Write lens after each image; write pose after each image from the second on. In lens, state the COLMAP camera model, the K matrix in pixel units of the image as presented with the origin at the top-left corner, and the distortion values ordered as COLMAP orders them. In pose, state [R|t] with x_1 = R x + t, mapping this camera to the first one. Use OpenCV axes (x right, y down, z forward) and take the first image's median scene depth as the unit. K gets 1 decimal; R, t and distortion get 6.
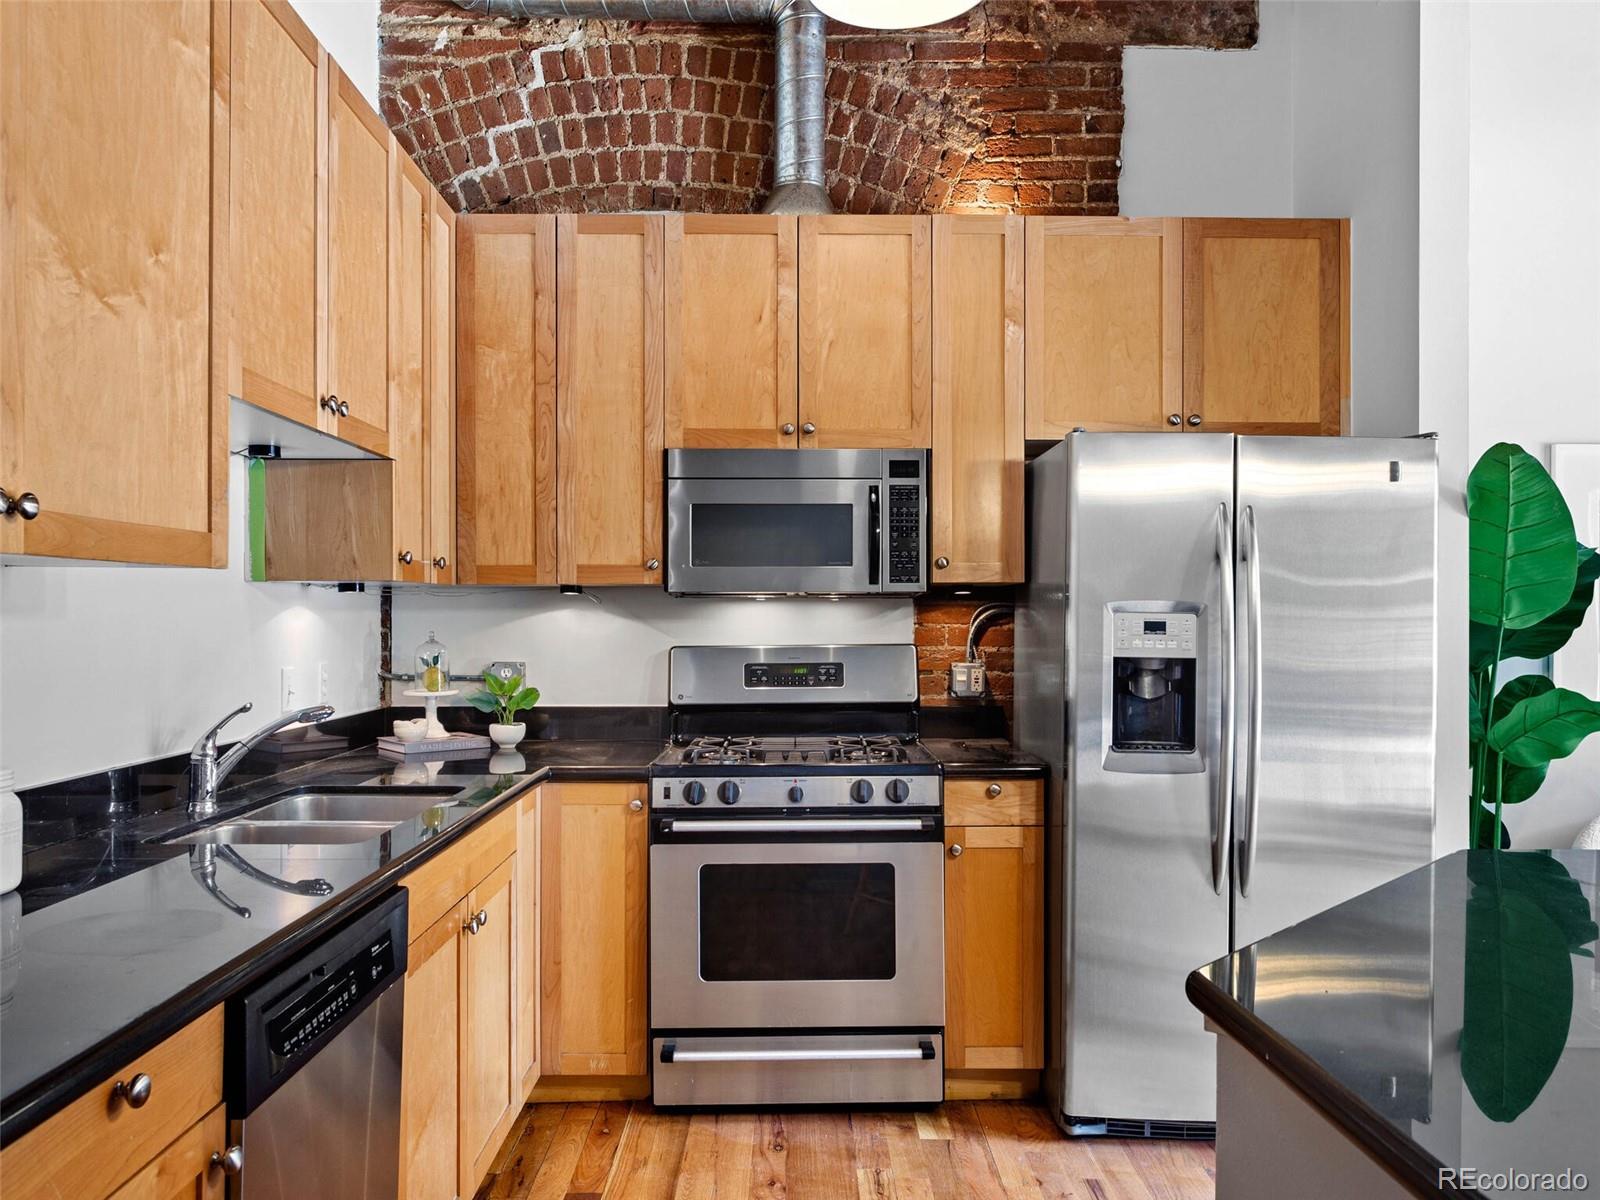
lens RADIAL K [[1241.1, 0, 796.0], [0, 1241.1, 606.3], [0, 0, 1]] dist [-0.001994, 0.003637]
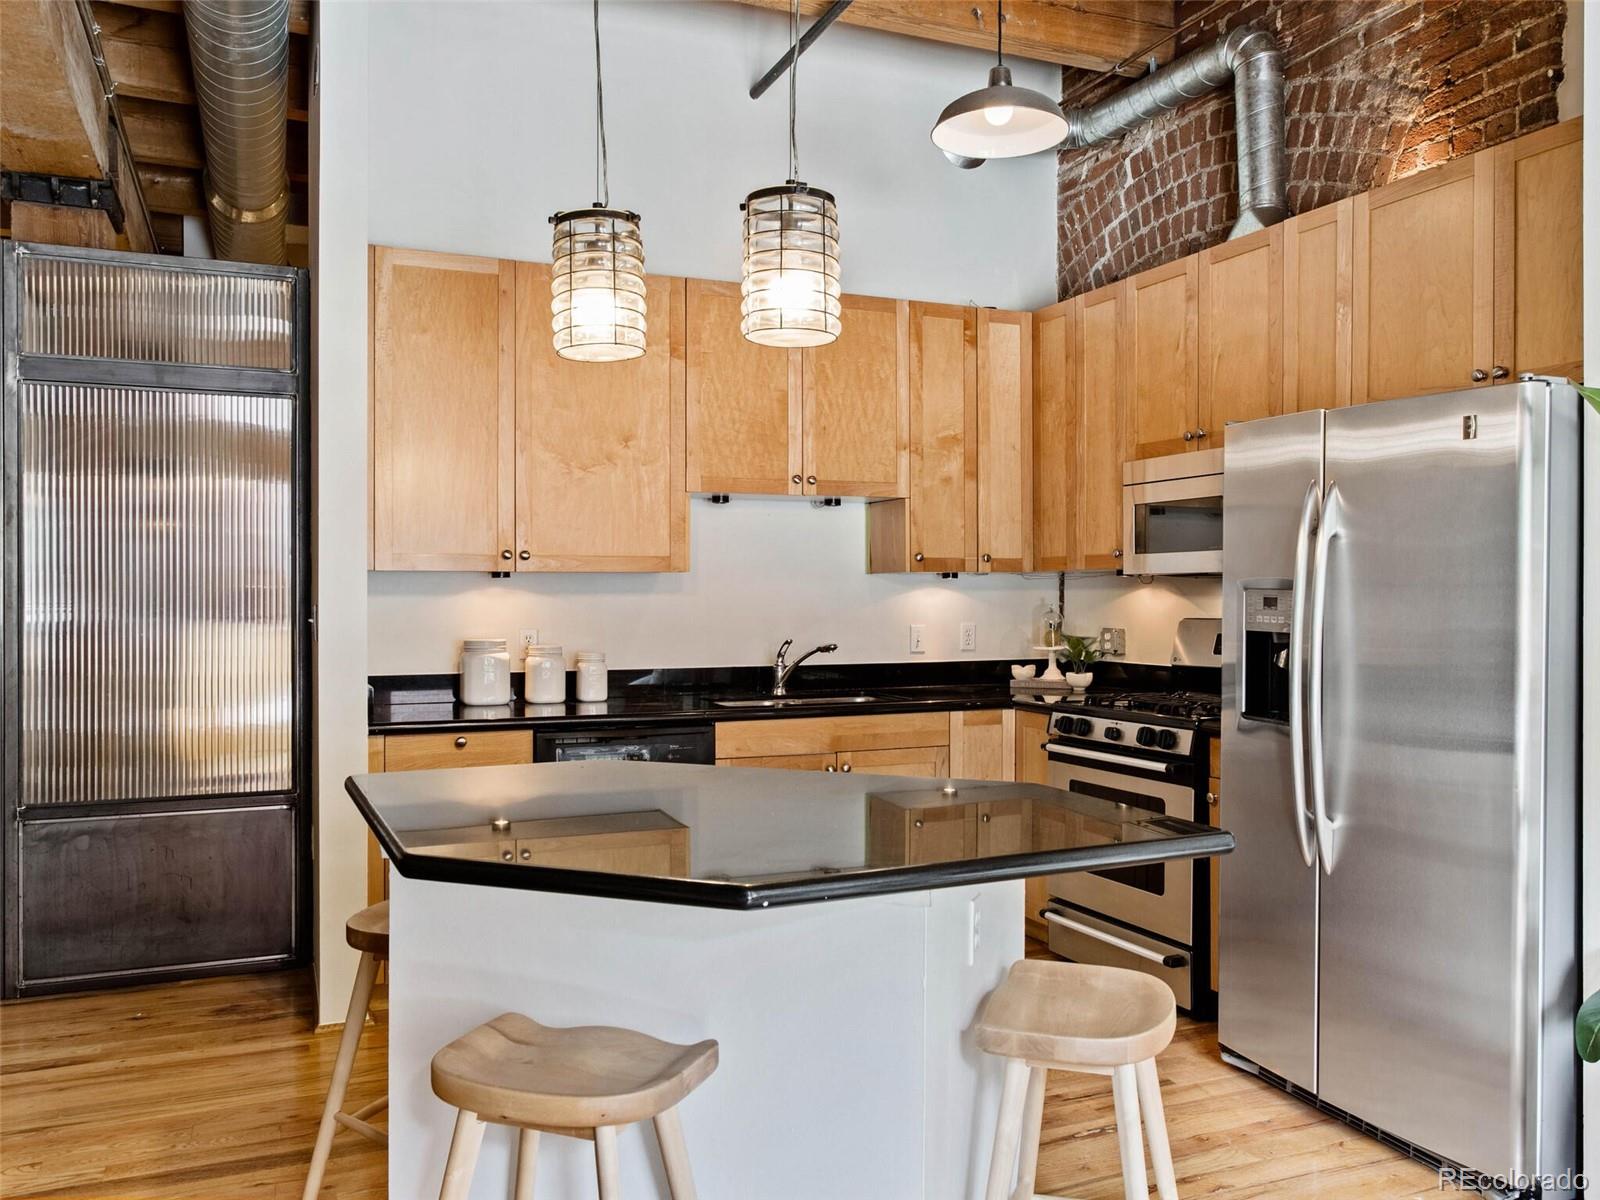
lens RADIAL K [[1267.7, 0, 800.0], [0, 1267.7, 600.0], [0, 0, 1]] dist [-0.003180, 0.000867]
pose [[0.386780, 0.003145, -0.922167, 0.962701], [0.006608, 0.999959, 0.006182, 0.004455], [0.922148, -0.008485, 0.386743, 0.182935]]
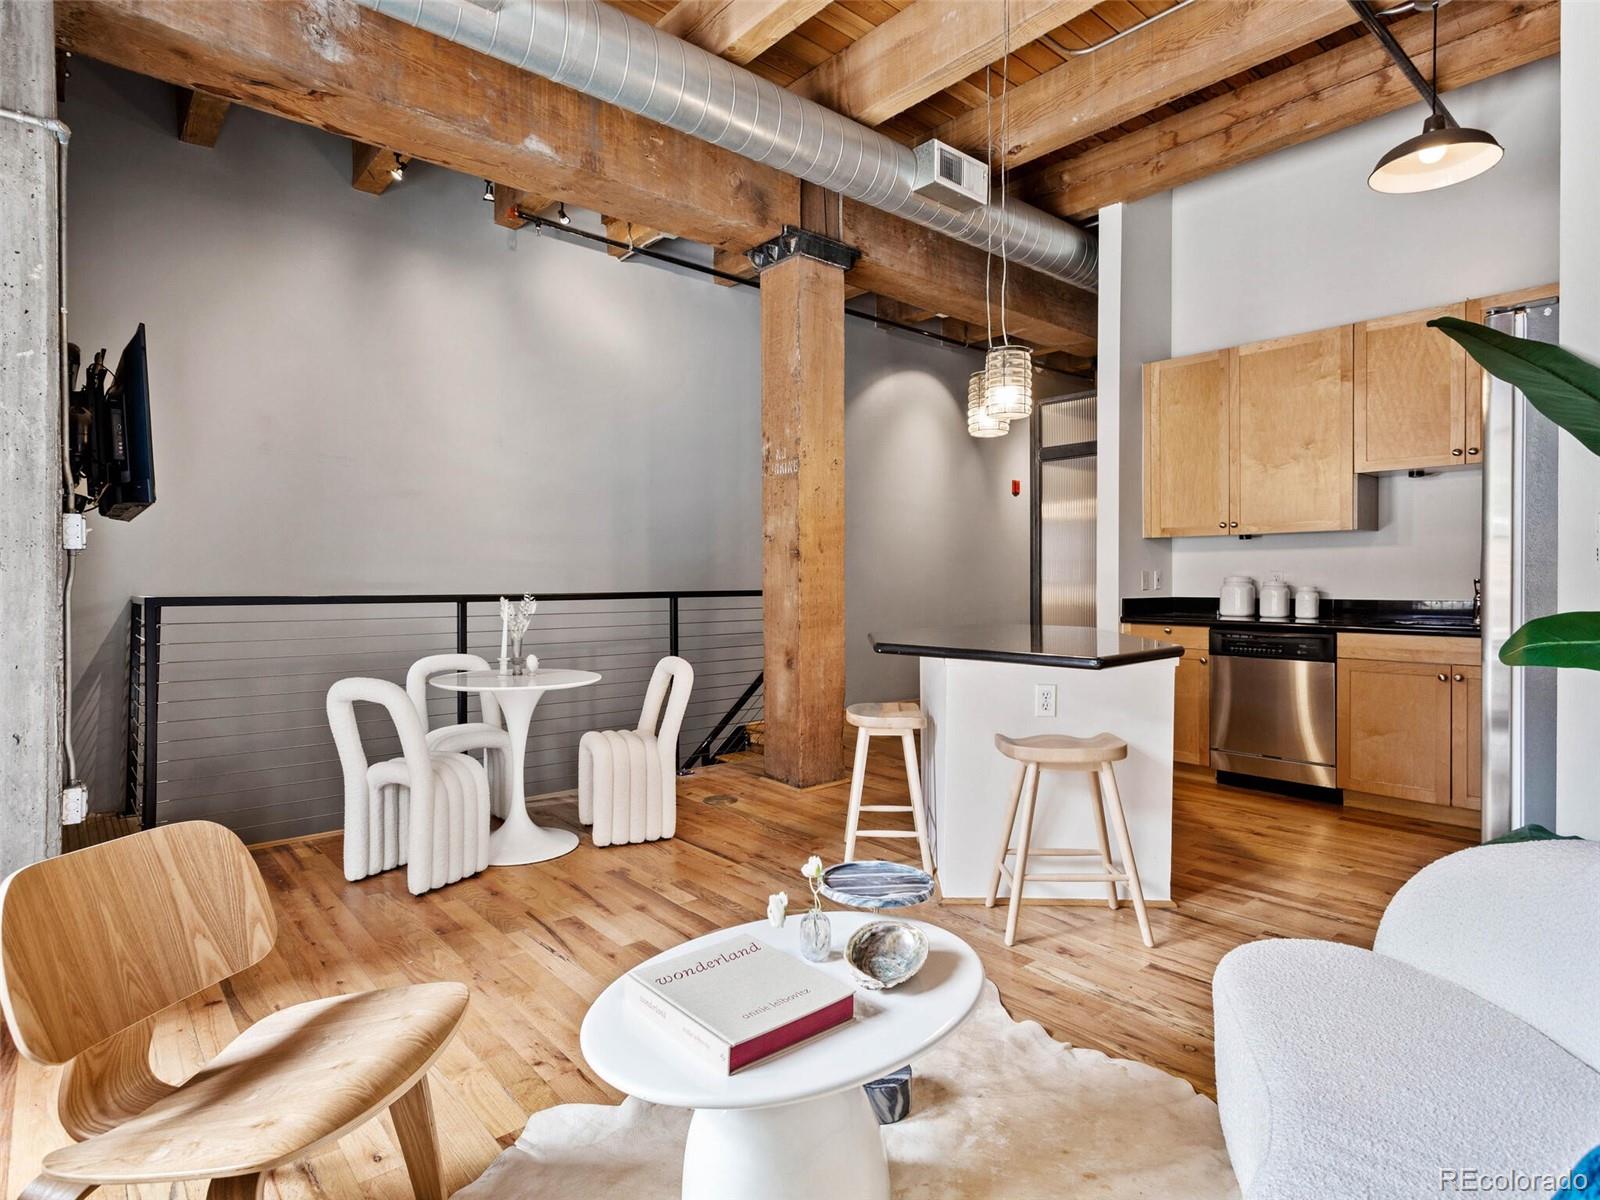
lens RADIAL K [[853.1, 0, 796.3], [0, 853.1, 578.6], [0, 0, 1]] dist [-0.003192, 0.001720]
pose [[-0.759615, 0.001649, -0.650370, 1.145447], [0.005611, 0.999976, -0.004018, 0.053890], [0.650348, -0.006702, -0.759607, 0.982226]]
